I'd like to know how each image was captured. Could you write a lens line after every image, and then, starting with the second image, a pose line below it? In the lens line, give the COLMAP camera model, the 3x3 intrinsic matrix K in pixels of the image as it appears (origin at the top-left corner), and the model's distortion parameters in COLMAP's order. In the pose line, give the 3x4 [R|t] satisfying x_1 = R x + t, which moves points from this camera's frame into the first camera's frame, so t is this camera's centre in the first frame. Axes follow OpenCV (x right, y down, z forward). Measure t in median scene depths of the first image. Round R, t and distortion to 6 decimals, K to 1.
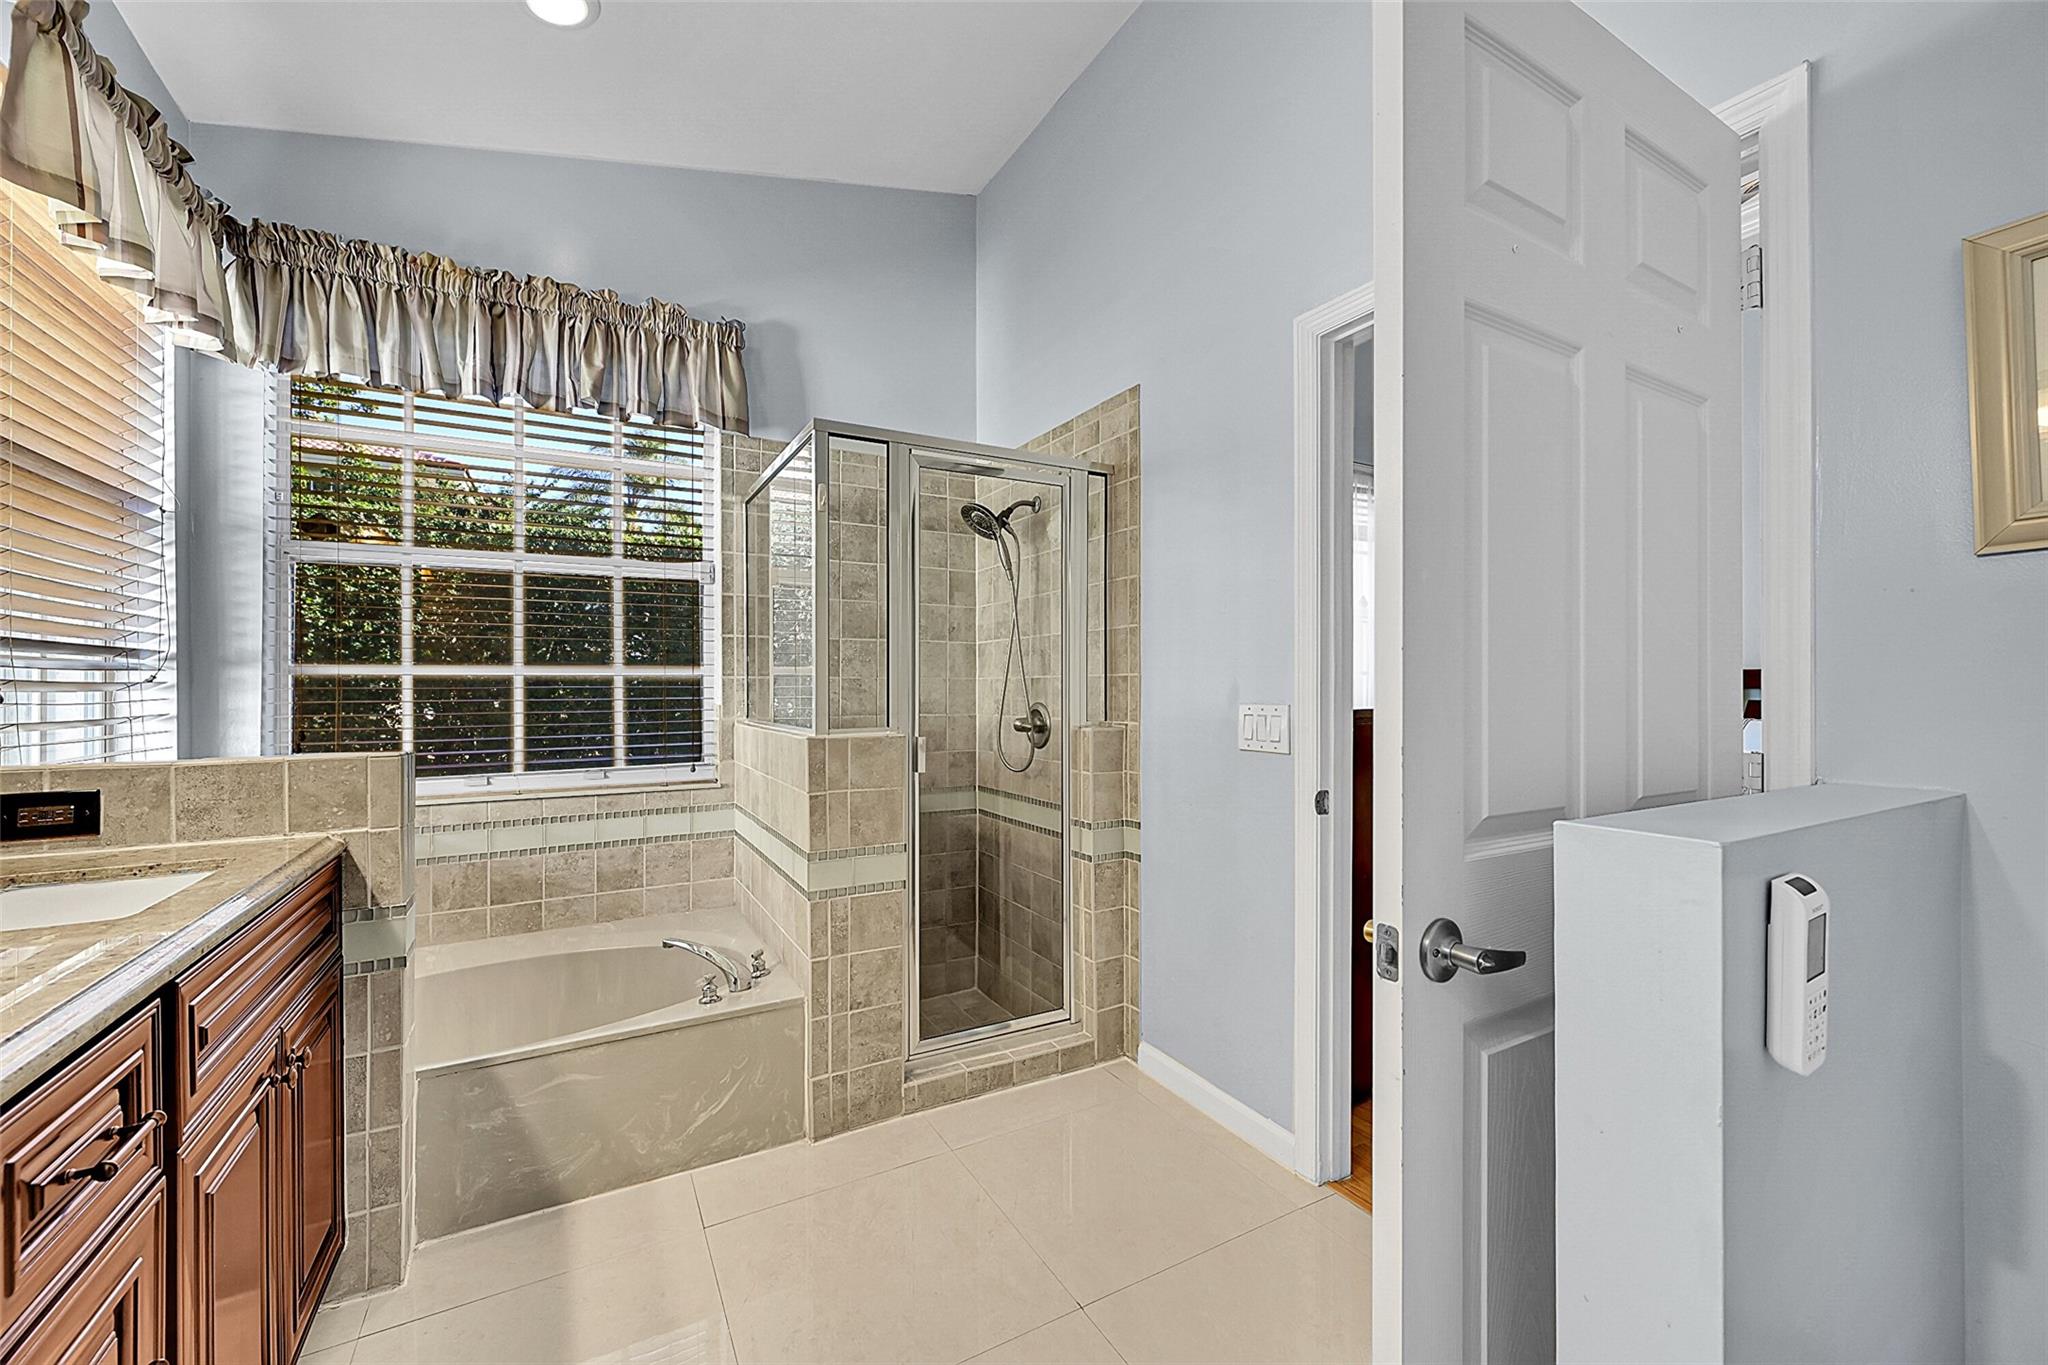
lens RADIAL K [[803.6, 0, 1019.8], [0, 803.6, 681.9], [0, 0, 1]] dist [-0.002531, 0.000090]
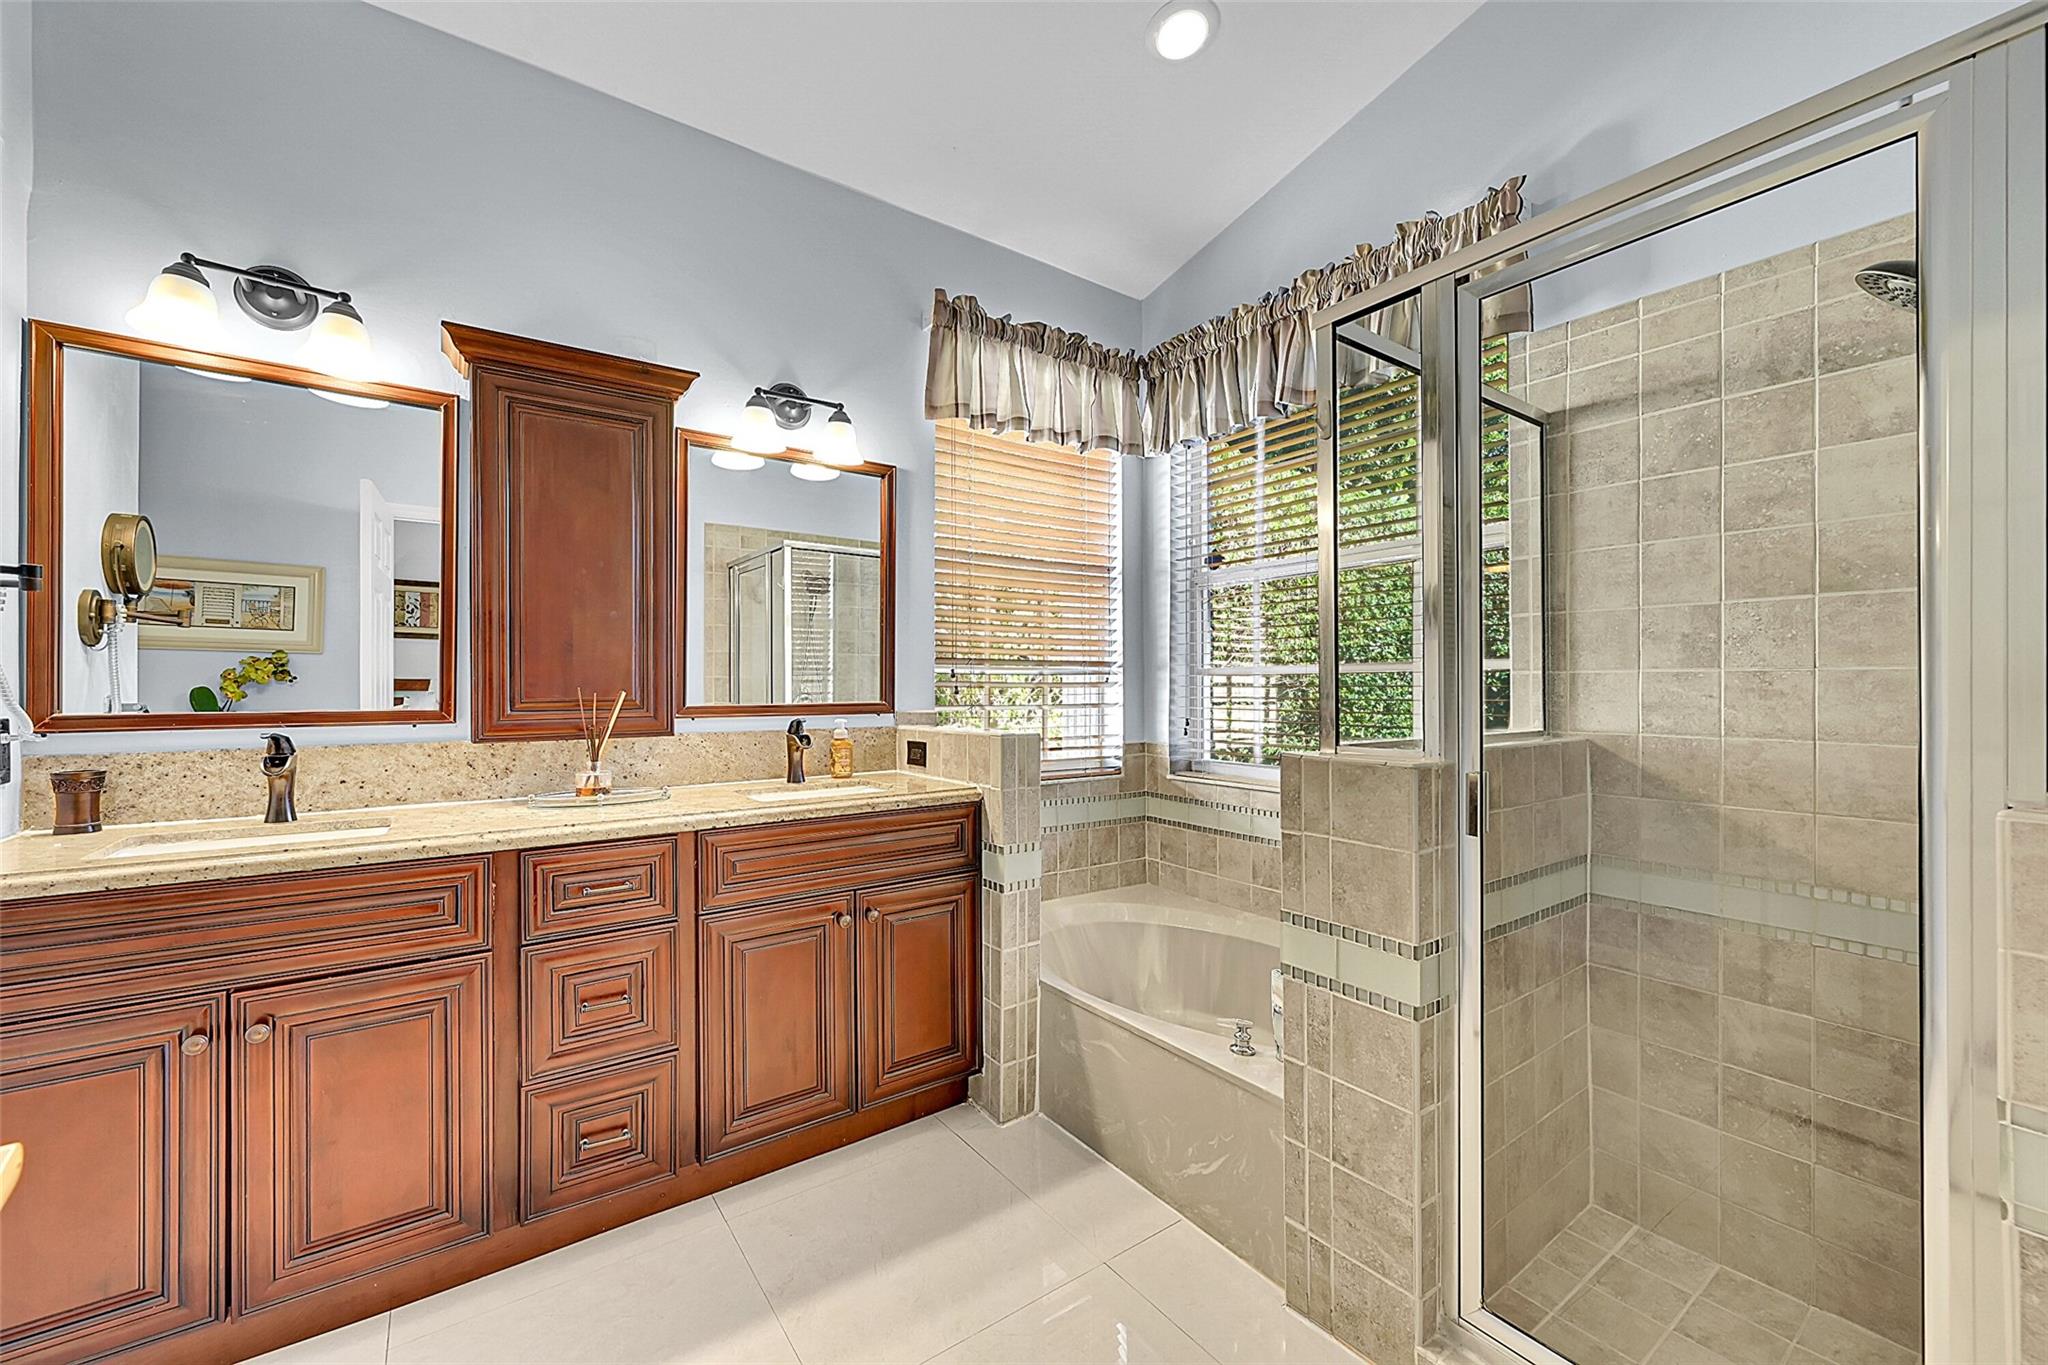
lens RADIAL K [[803.6, 0, 1019.8], [0, 803.6, 681.9], [0, 0, 1]] dist [-0.002531, 0.000090]
pose [[0.107257, -0.003107, -0.994226, 0.436216], [0.005066, 0.999984, -0.002579, 0.003355], [0.994218, -0.004761, 0.107271, 0.661370]]
